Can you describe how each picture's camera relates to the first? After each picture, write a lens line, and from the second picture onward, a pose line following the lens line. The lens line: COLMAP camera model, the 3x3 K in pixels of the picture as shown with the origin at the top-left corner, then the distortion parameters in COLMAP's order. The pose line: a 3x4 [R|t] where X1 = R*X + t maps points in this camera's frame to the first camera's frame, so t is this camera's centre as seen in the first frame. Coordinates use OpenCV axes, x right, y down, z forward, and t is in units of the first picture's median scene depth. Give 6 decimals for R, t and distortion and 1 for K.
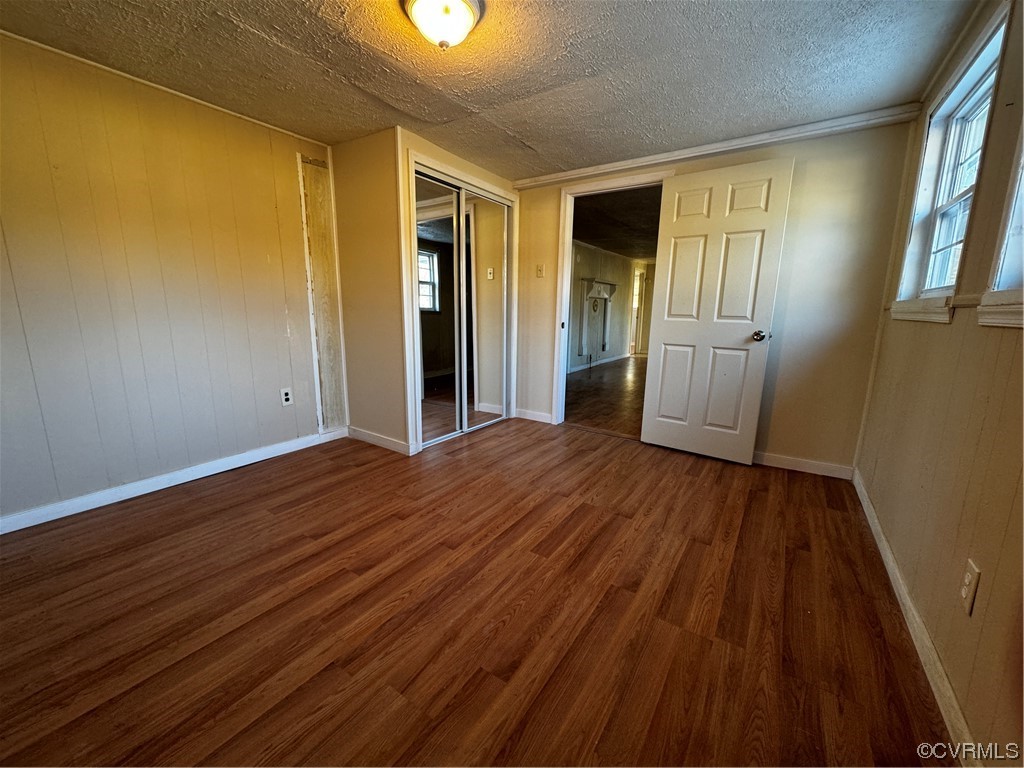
lens RADIAL K [[406.0, 0, 514.3], [0, 406.0, 385.6], [0, 0, 1]] dist [-0.002247, 0.000017]
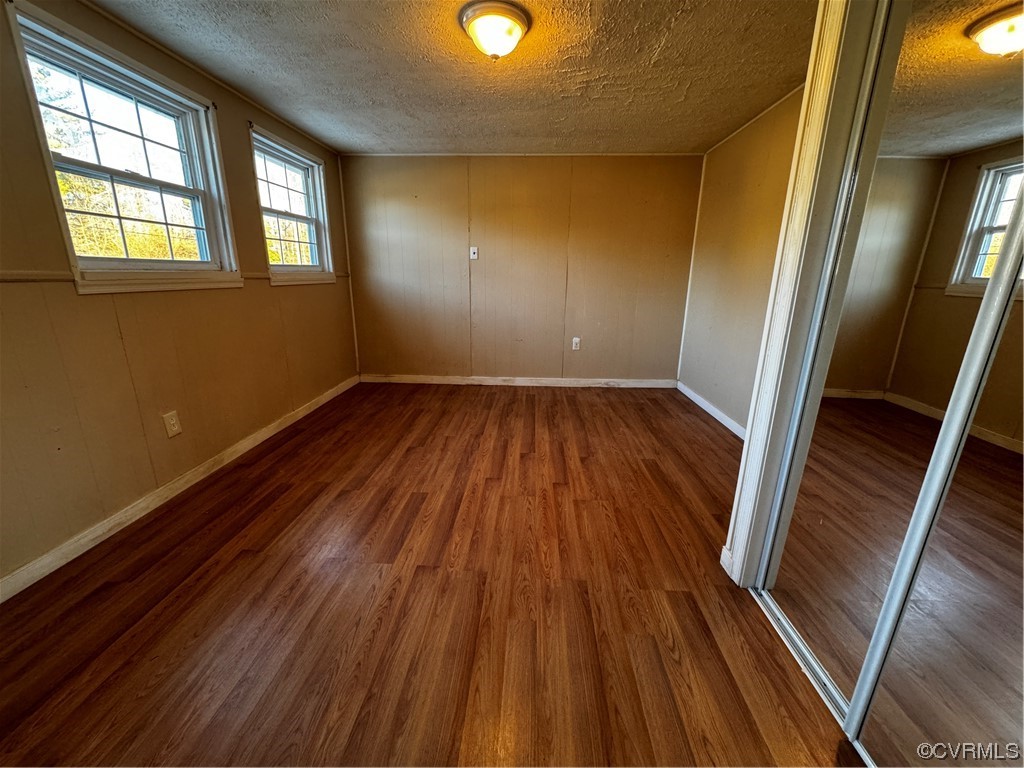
lens RADIAL K [[406.0, 0, 511.4], [0, 406.0, 383.8], [0, 0, 1]] dist [-0.002247, 0.000017]
pose [[-0.858244, 0.112900, -0.500671, 0.380560], [-0.116304, 0.907348, 0.403972, -0.383088], [0.499891, 0.404937, -0.765595, 1.853292]]
